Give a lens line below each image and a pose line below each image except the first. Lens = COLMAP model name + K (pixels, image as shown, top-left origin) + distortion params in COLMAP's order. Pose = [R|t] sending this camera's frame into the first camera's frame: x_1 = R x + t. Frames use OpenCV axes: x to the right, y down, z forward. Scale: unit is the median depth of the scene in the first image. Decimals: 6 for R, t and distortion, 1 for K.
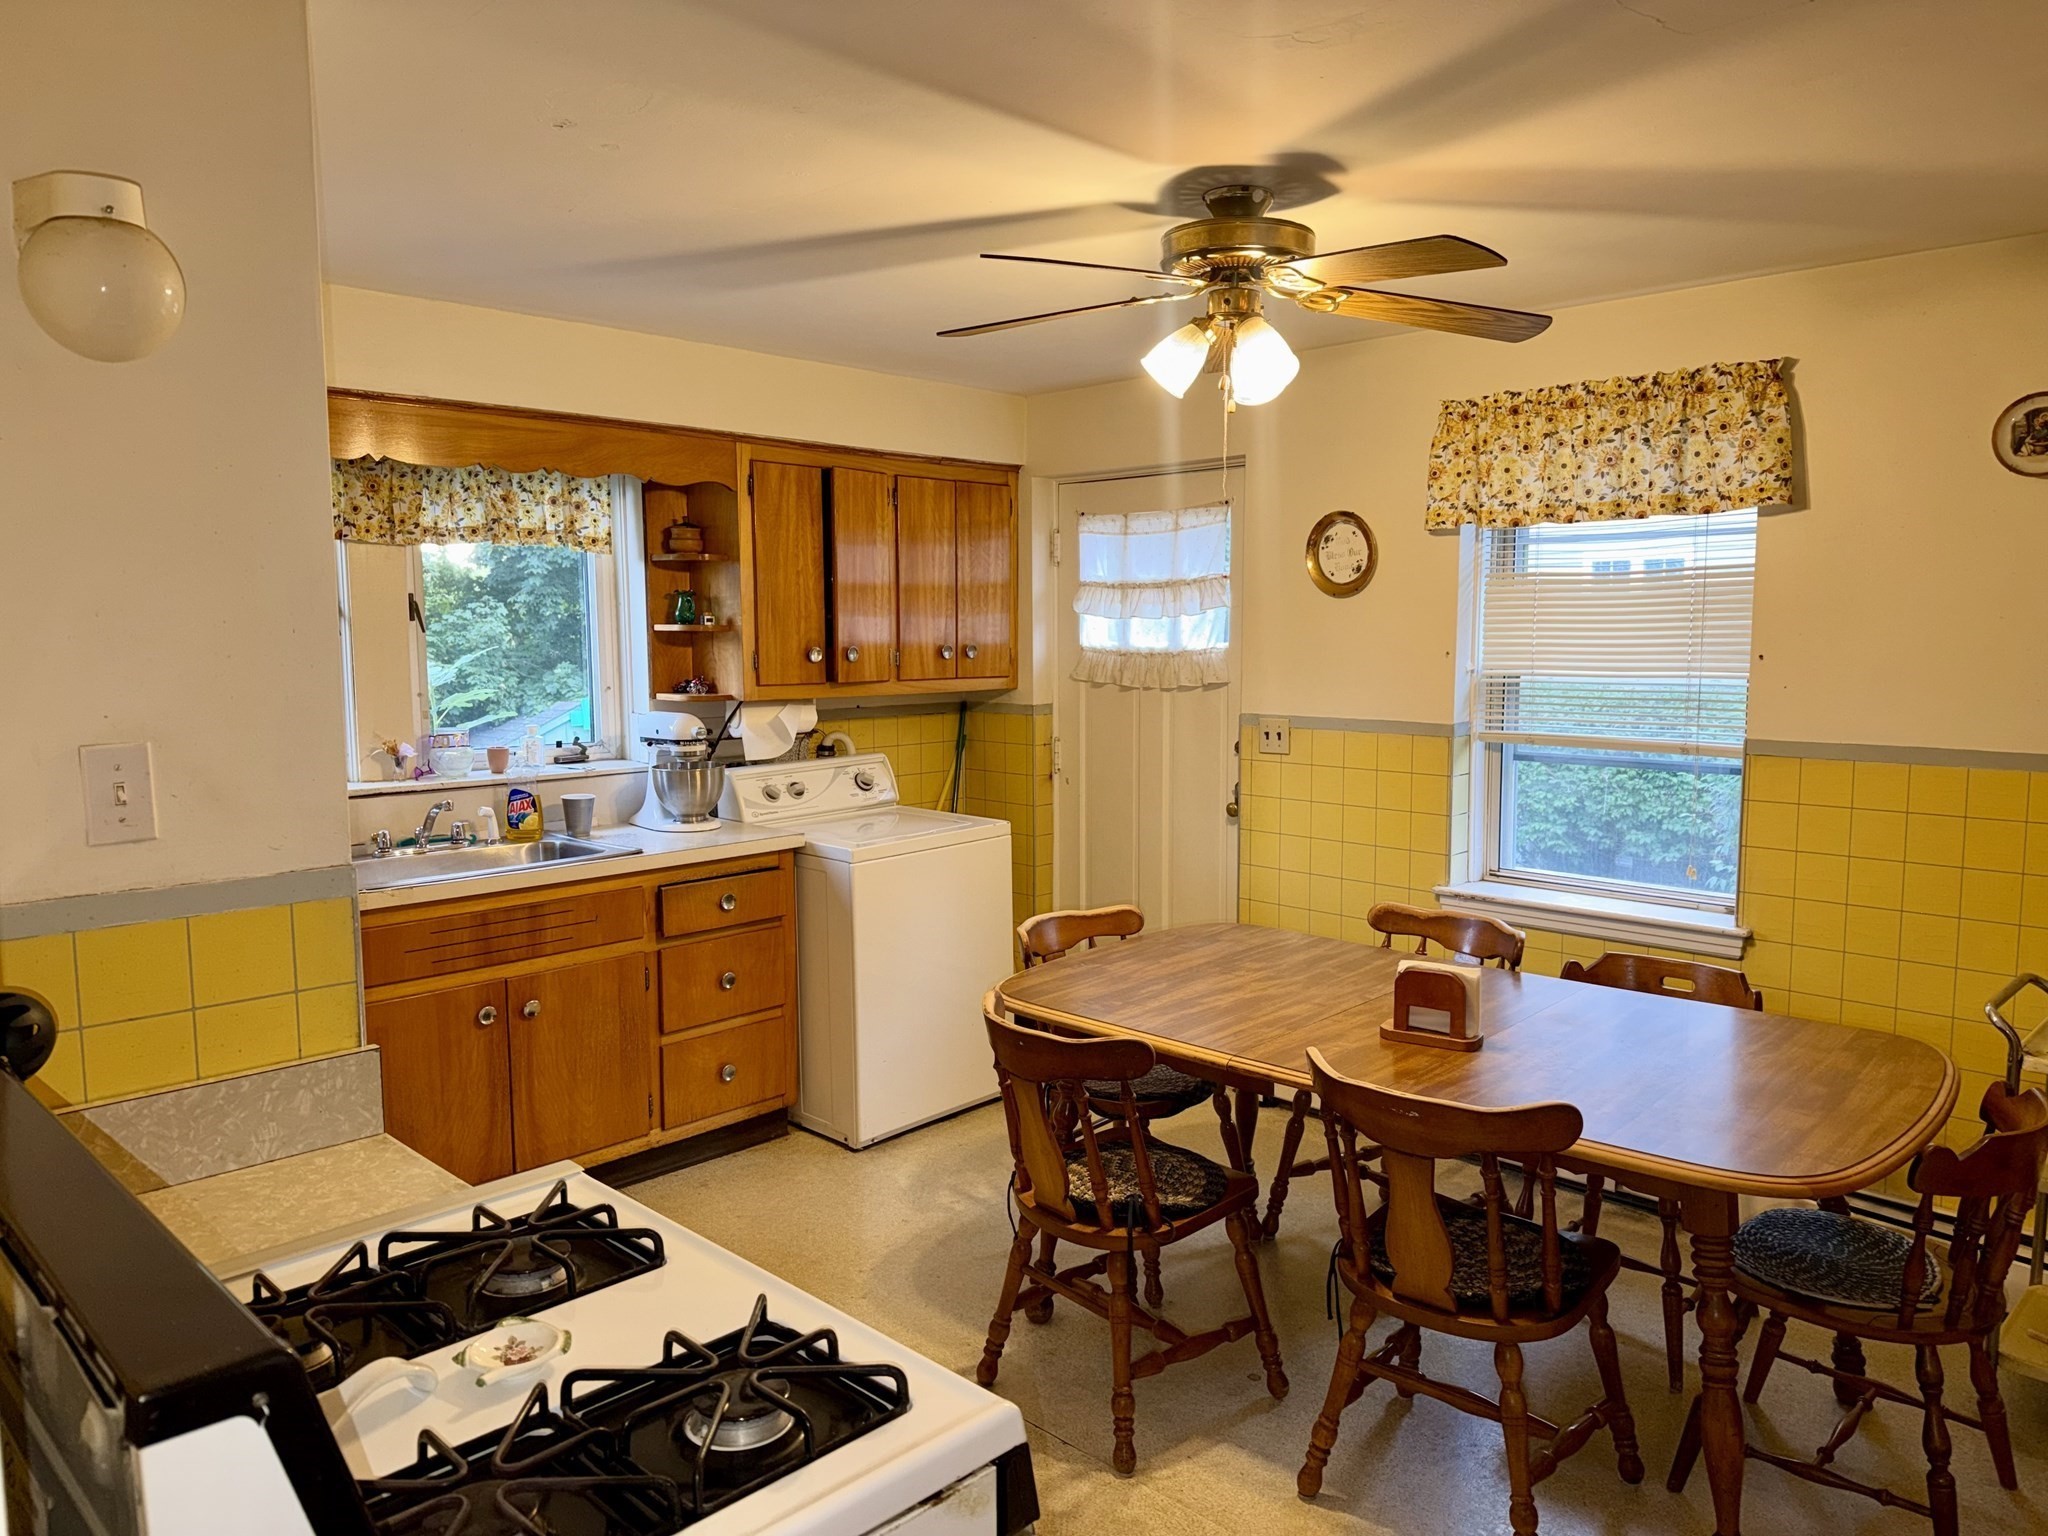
lens RADIAL K [[1410.9, 0, 1030.0], [0, 1410.9, 779.1], [0, 0, 1]] dist [0.067900, -0.016291]
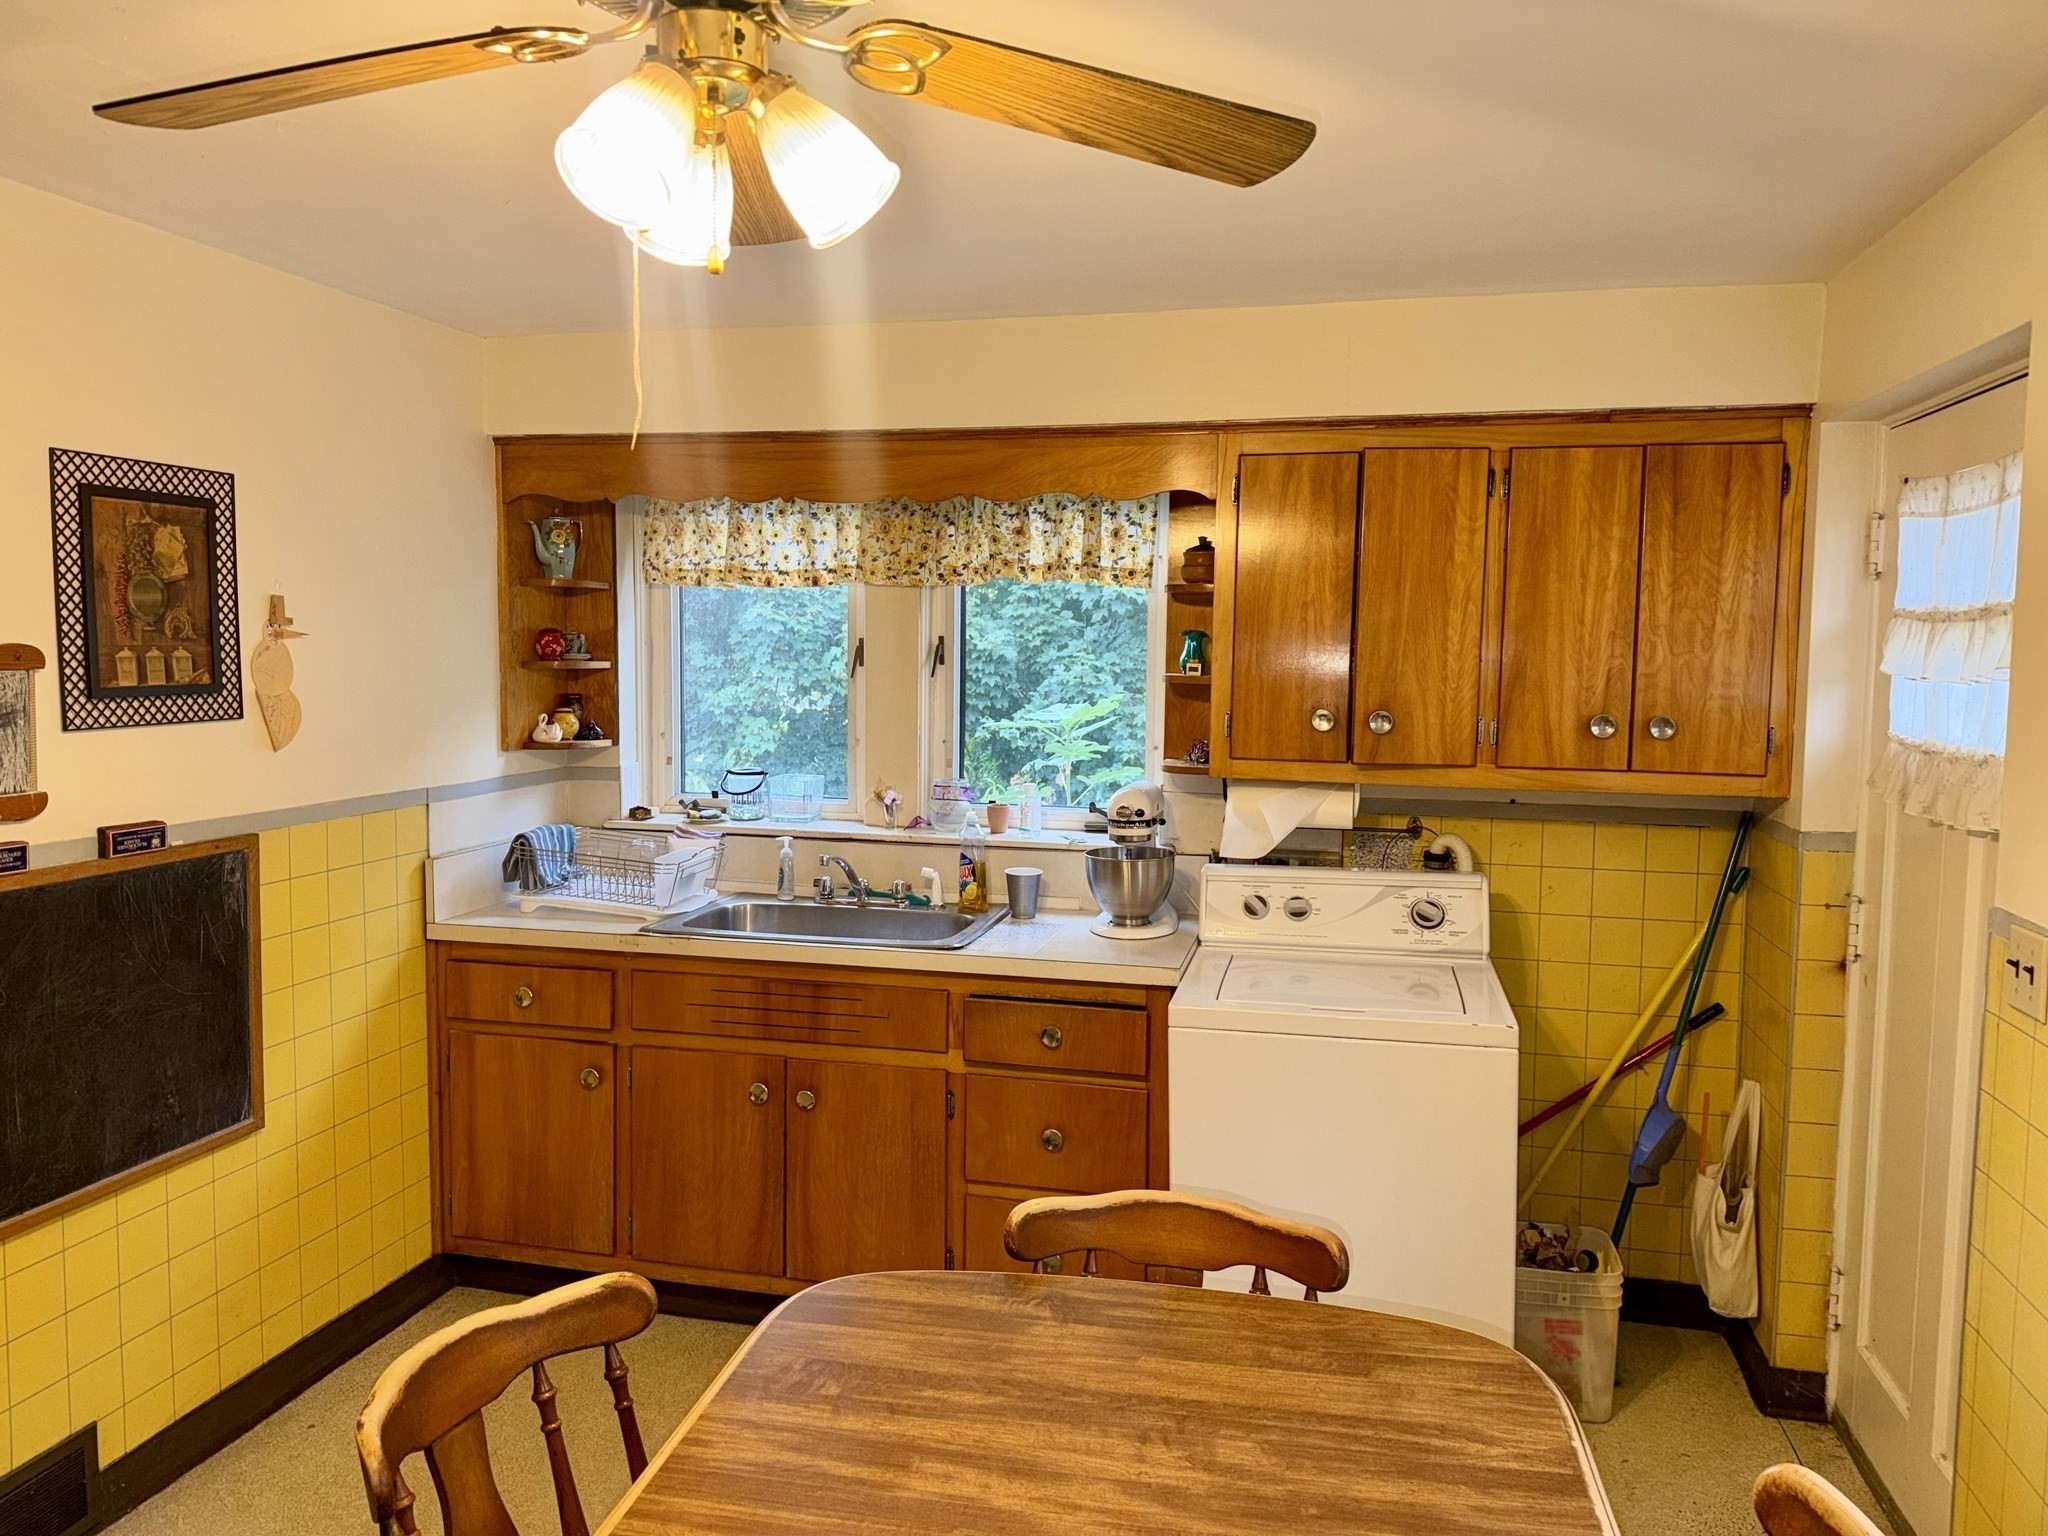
lens RADIAL K [[1410.9, 0, 1027.9], [0, 1410.9, 748.7], [0, 0, 1]] dist [0.067900, -0.016291]
pose [[0.516743, 0.069006, -0.853355, 0.387319], [-0.110245, 0.993811, 0.013606, -0.070425], [0.849013, 0.087047, 0.521153, 0.534039]]
